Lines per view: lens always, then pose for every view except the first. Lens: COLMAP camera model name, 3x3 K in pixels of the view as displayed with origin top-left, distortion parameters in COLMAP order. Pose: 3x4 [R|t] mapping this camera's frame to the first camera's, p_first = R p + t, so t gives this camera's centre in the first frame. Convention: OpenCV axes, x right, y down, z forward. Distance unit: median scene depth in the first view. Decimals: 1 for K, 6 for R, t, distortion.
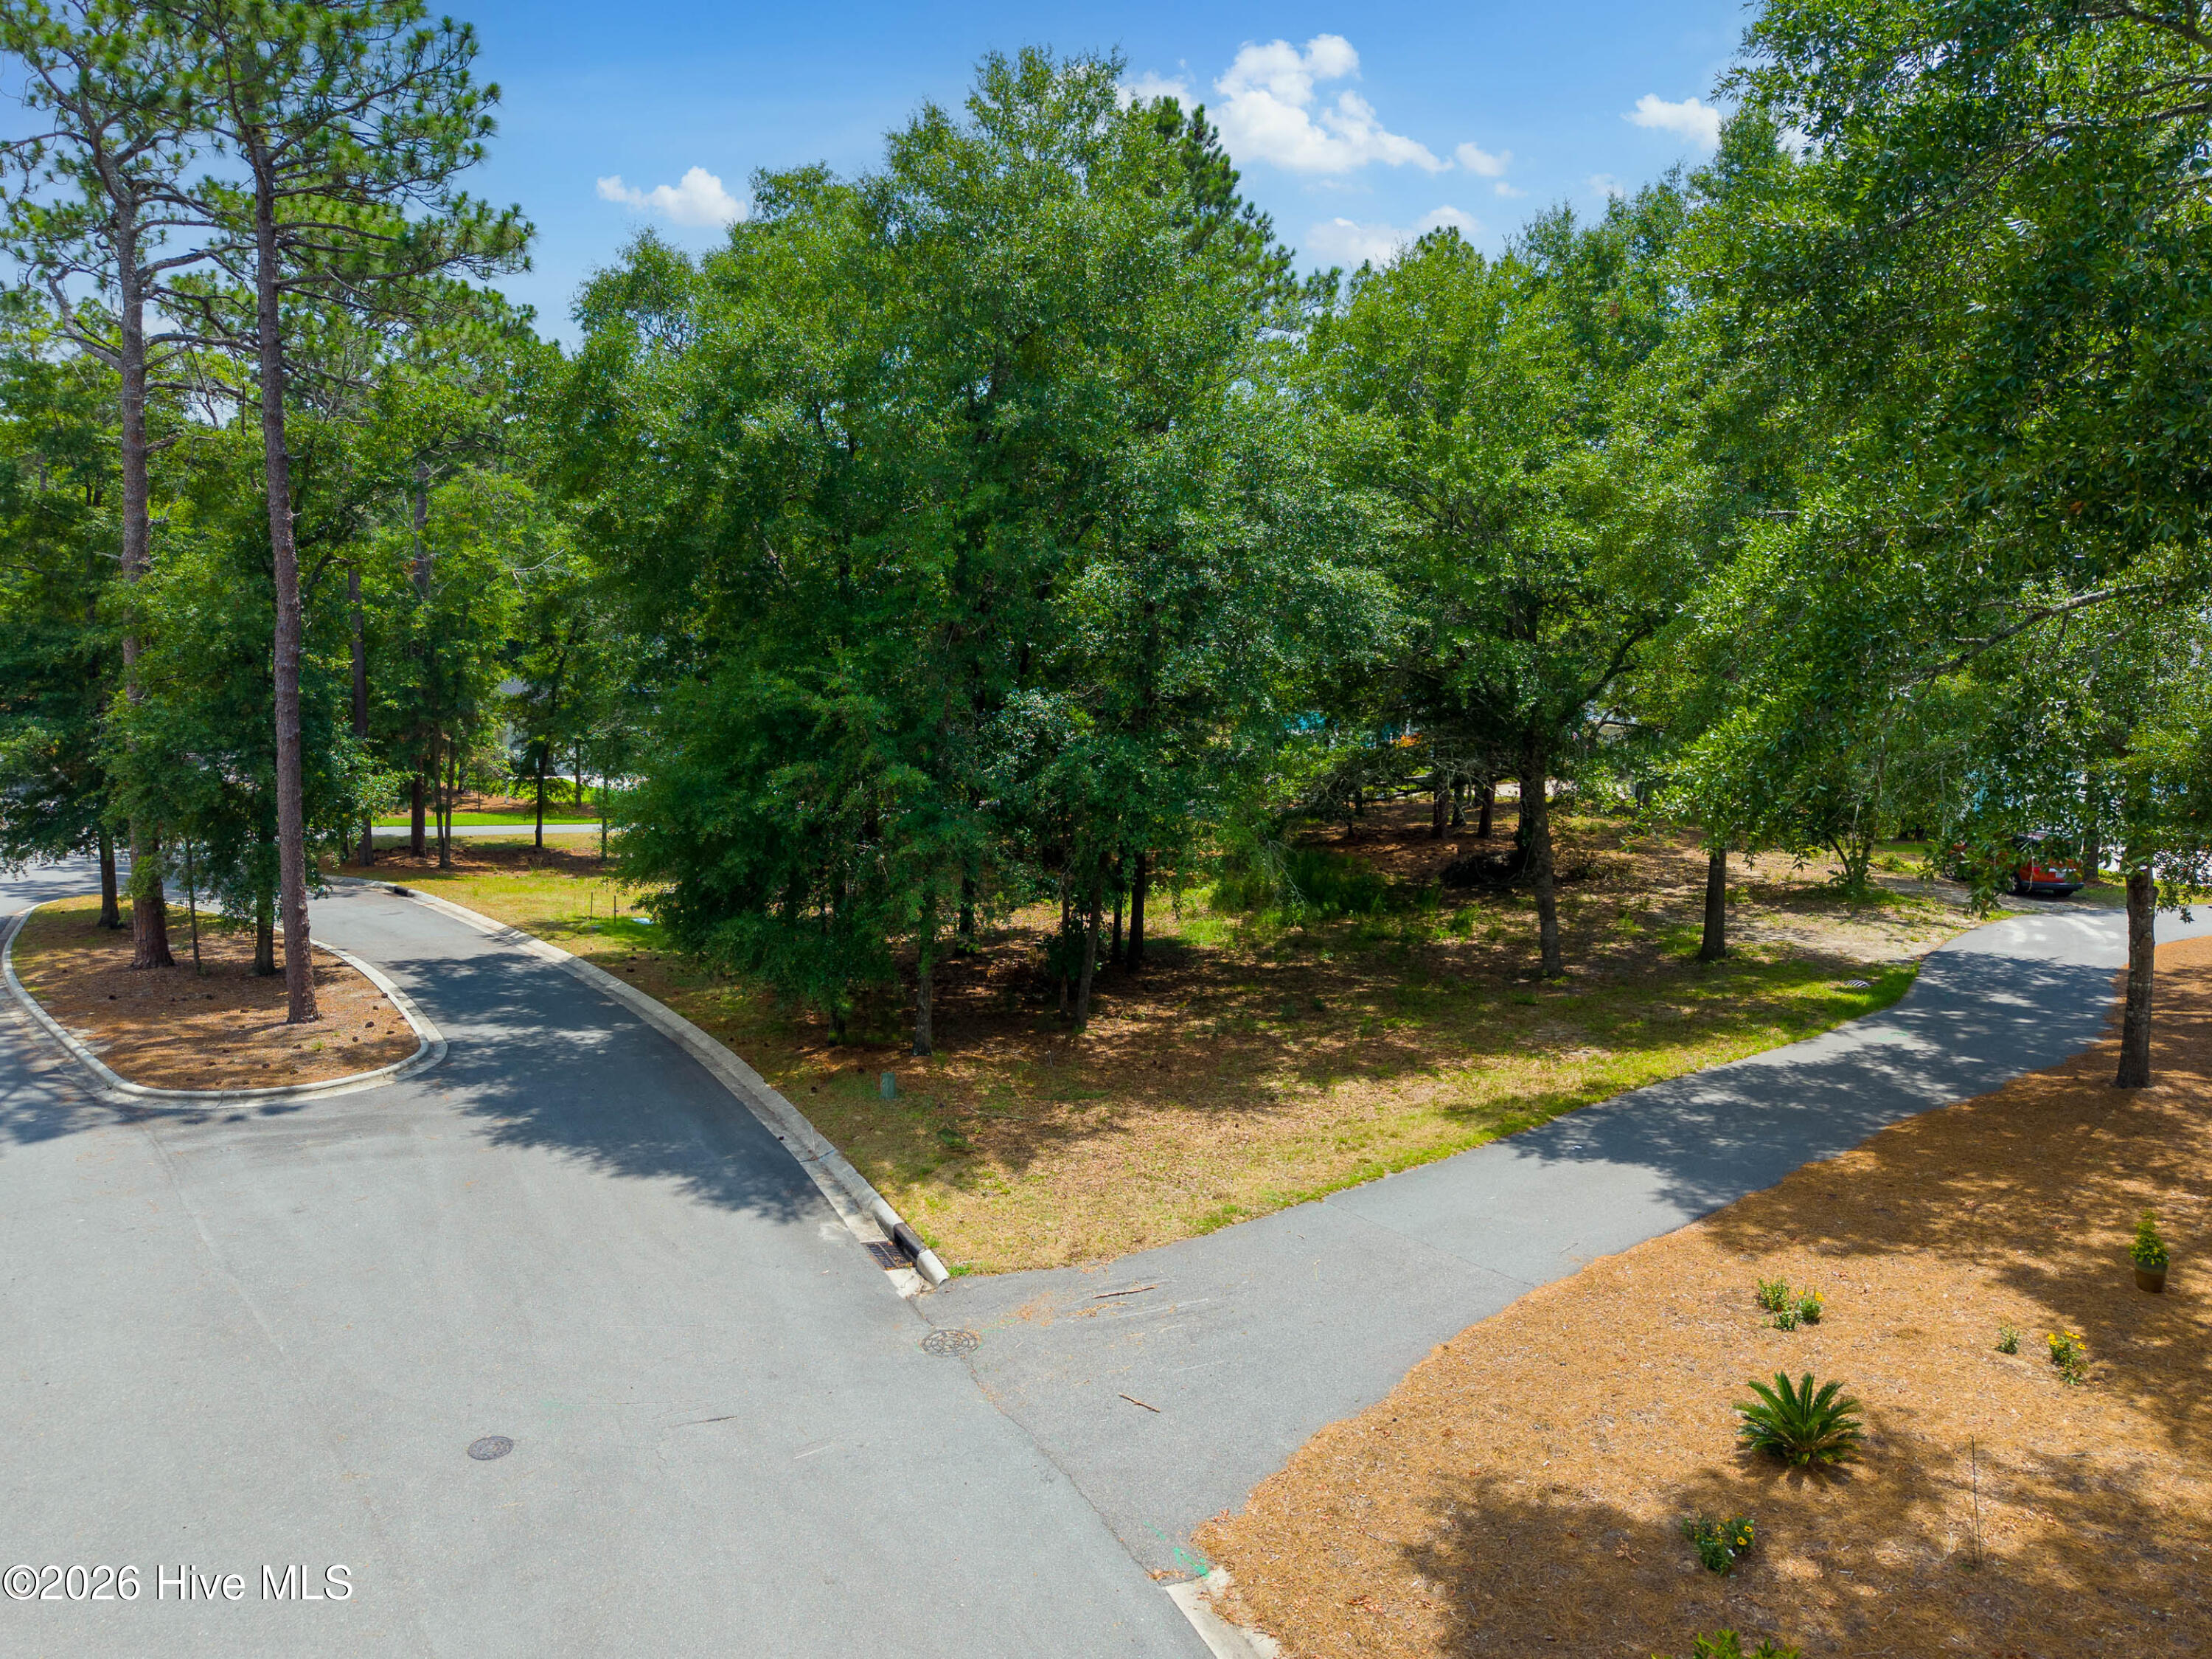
lens RADIAL K [[1529.0, 0, 1109.2], [0, 1529.0, 773.8], [0, 0, 1]] dist [0.038392, -0.002457]
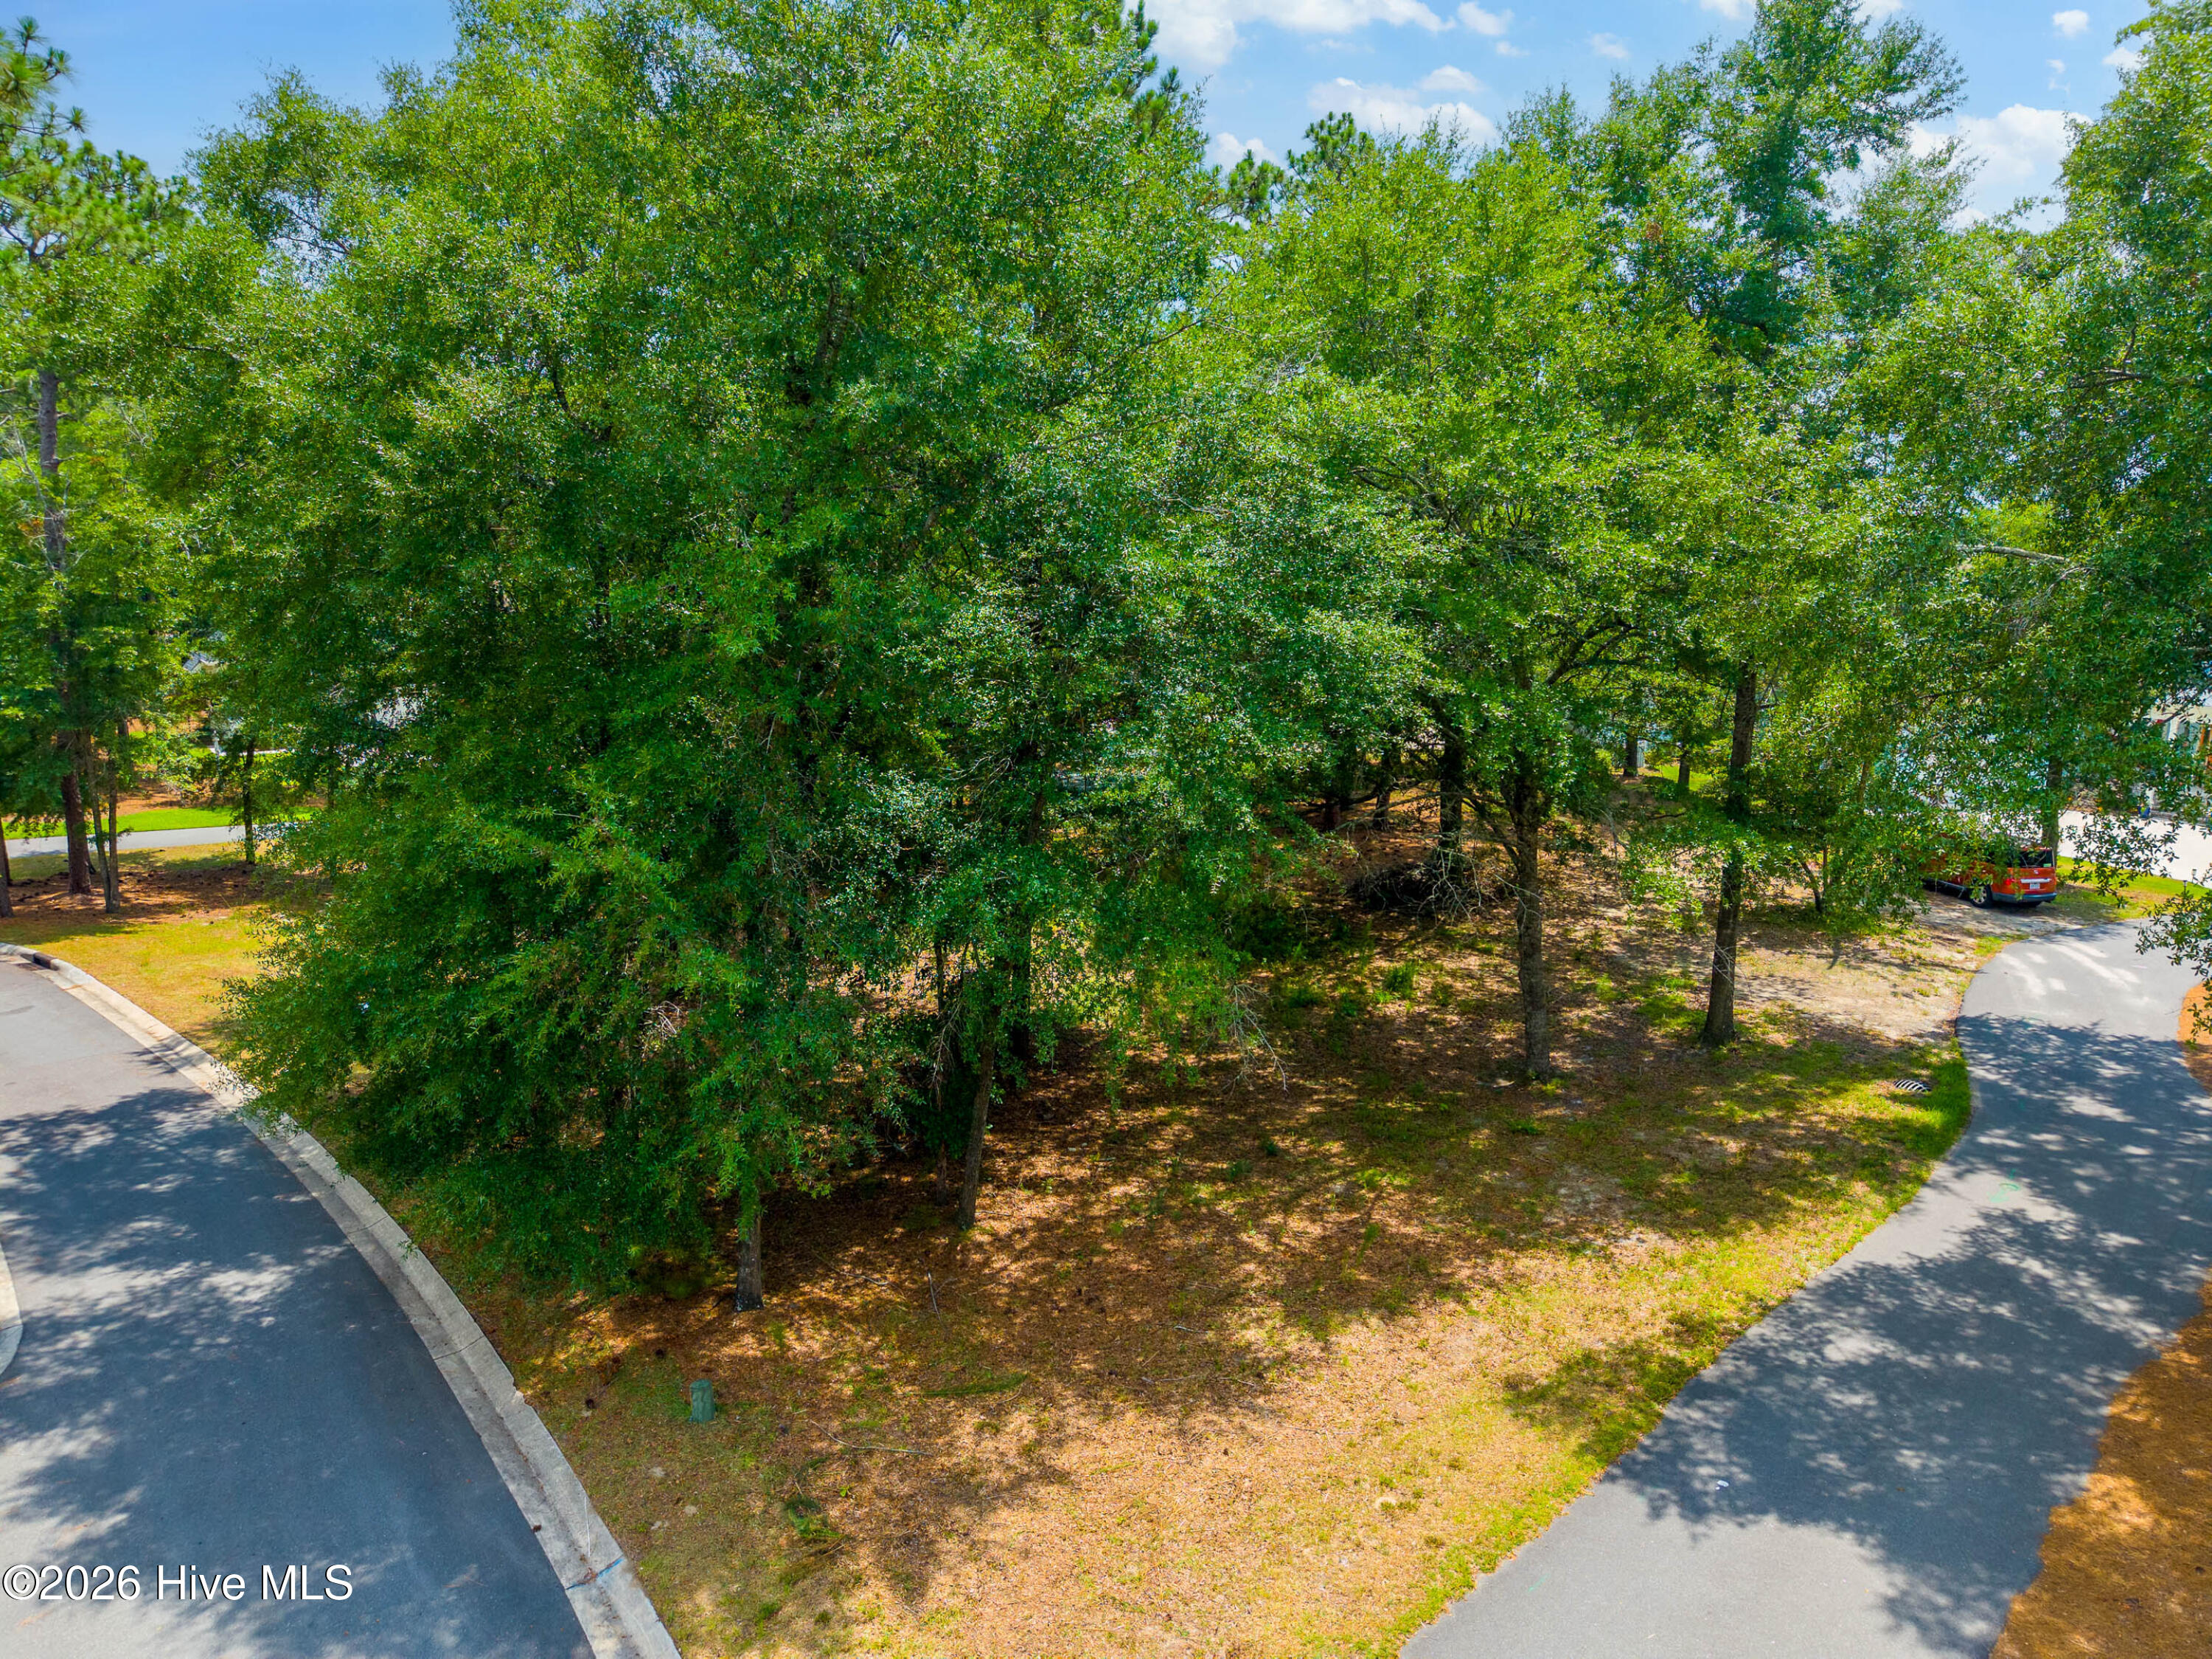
lens RADIAL K [[1547.8, 0, 1127.9], [0, 1547.8, 827.4], [0, 0, 1]] dist [0.025662, -0.005953]
pose [[0.991310, -0.026714, 0.128806, -0.037245], [0.014778, 0.995580, 0.092744, -0.101128], [-0.130714, -0.090034, 0.987323, 0.299295]]
